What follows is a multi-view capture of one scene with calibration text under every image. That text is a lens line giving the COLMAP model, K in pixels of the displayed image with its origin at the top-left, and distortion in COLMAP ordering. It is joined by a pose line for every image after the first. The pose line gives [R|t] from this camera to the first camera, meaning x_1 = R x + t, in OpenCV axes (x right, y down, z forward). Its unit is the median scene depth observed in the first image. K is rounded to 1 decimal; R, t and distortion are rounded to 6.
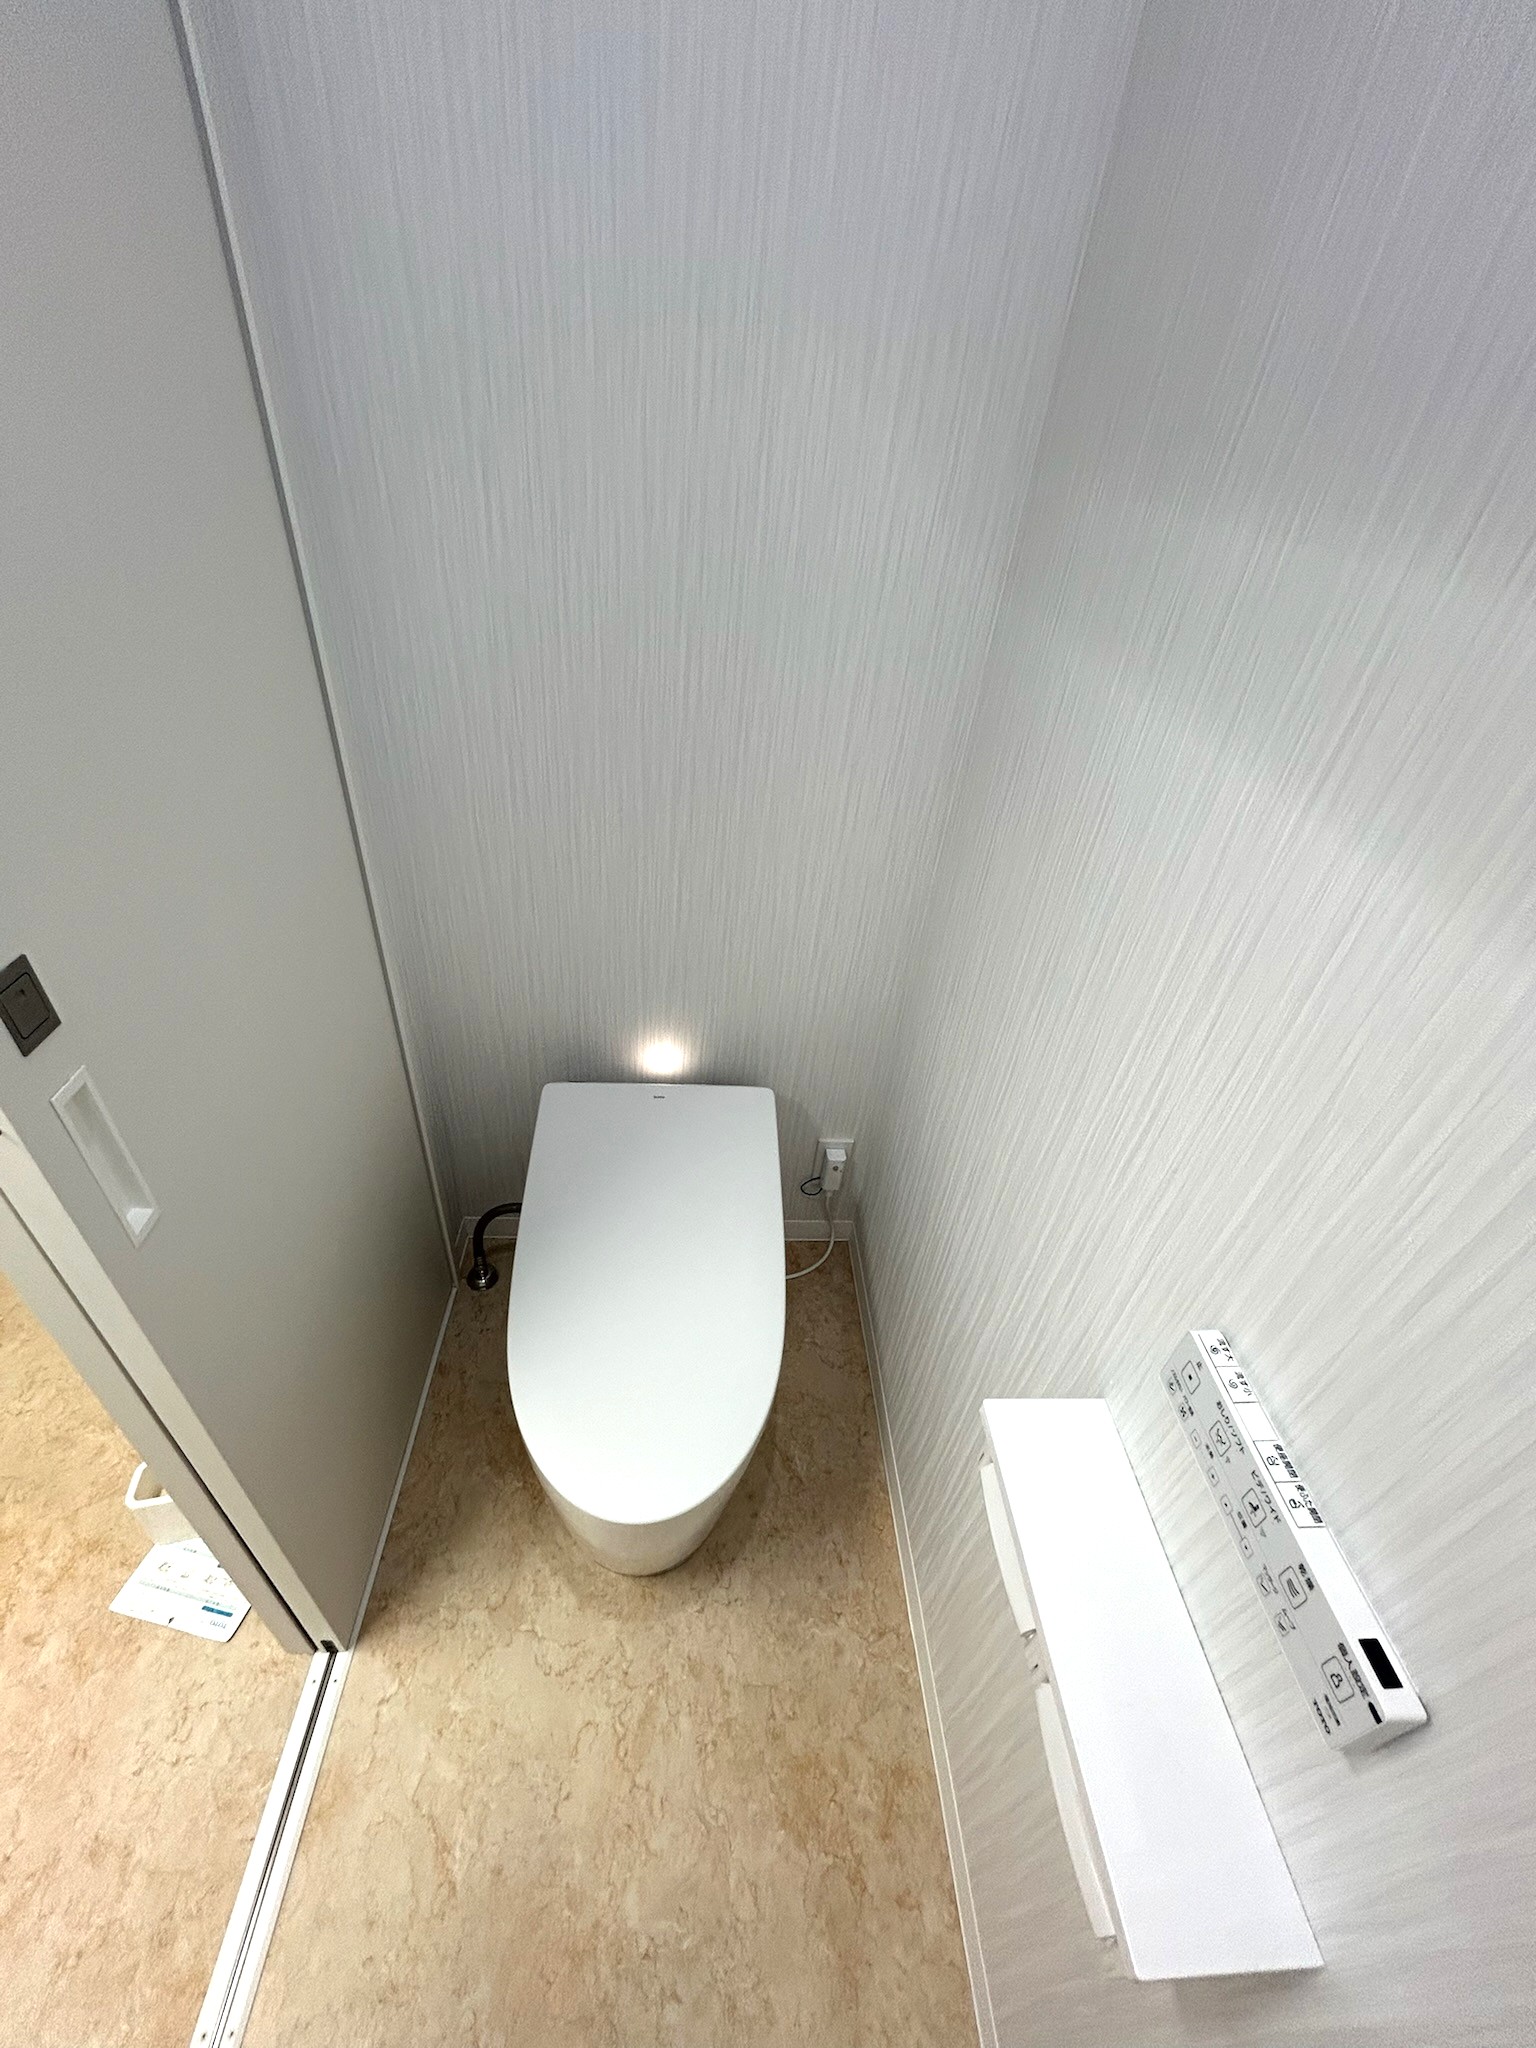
lens RADIAL K [[823.5, 0, 757.5], [0, 823.5, 1051.9], [0, 0, 1]] dist [0.000864, -0.000614]
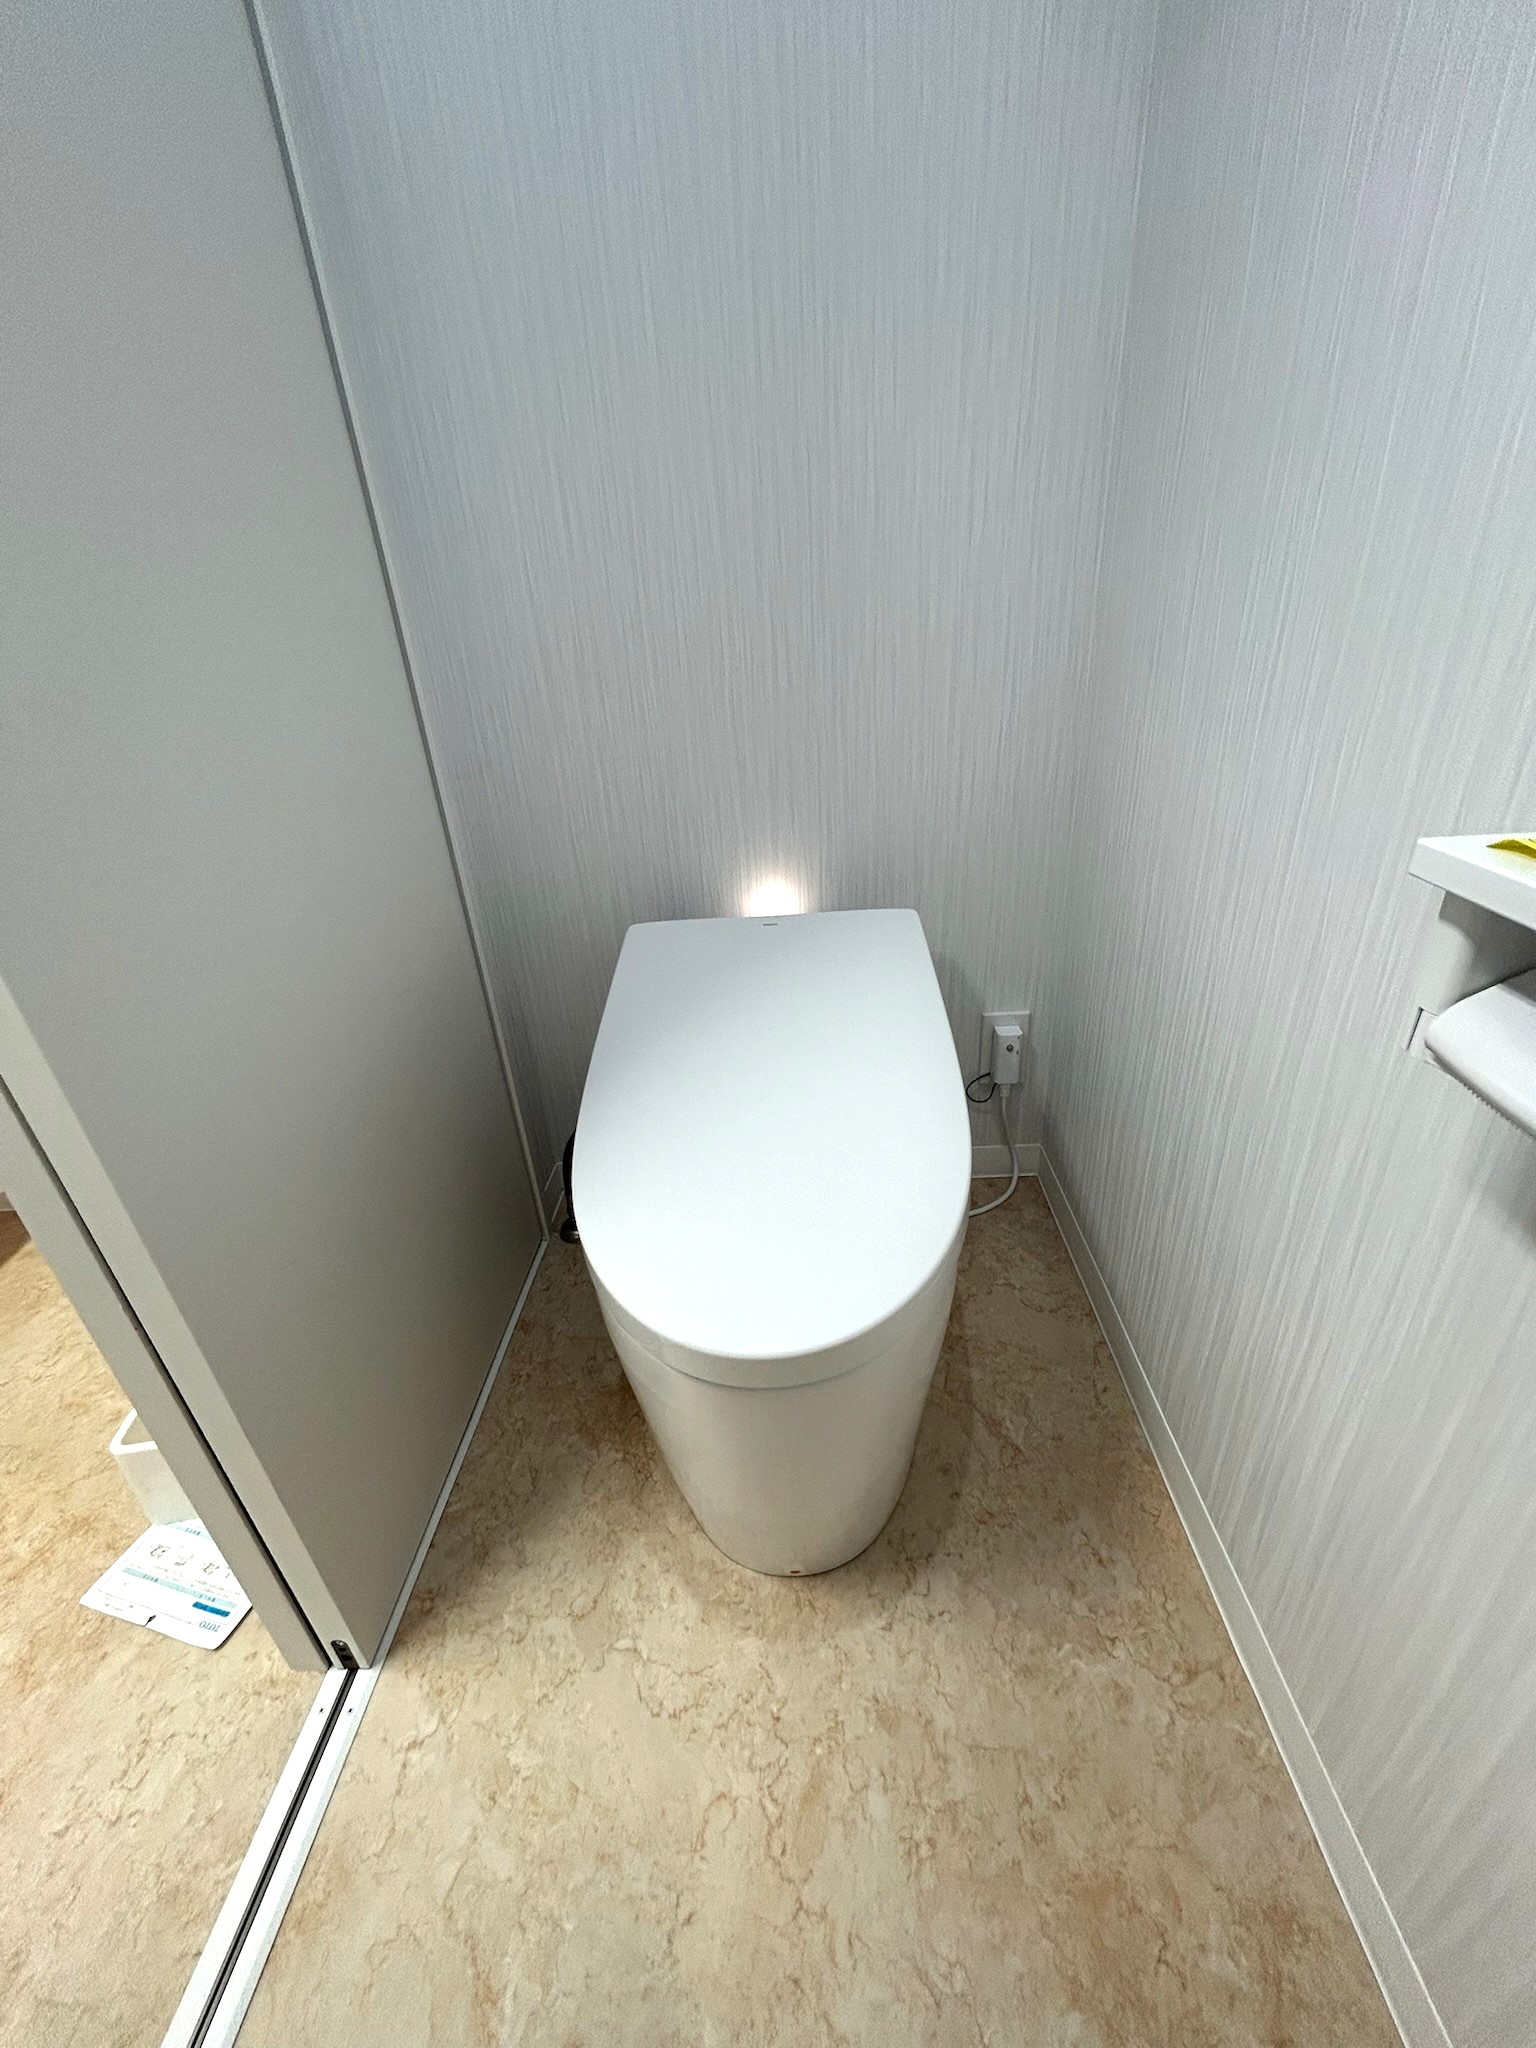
lens RADIAL K [[823.5, 0, 757.5], [0, 823.5, 1051.9], [0, 0, 1]] dist [0.000864, -0.000614]
pose [[0.983946, -0.097480, -0.149491, -0.030389], [0.068682, 0.979965, -0.186952, 0.373288], [0.164720, 0.173683, 0.970928, 0.297903]]
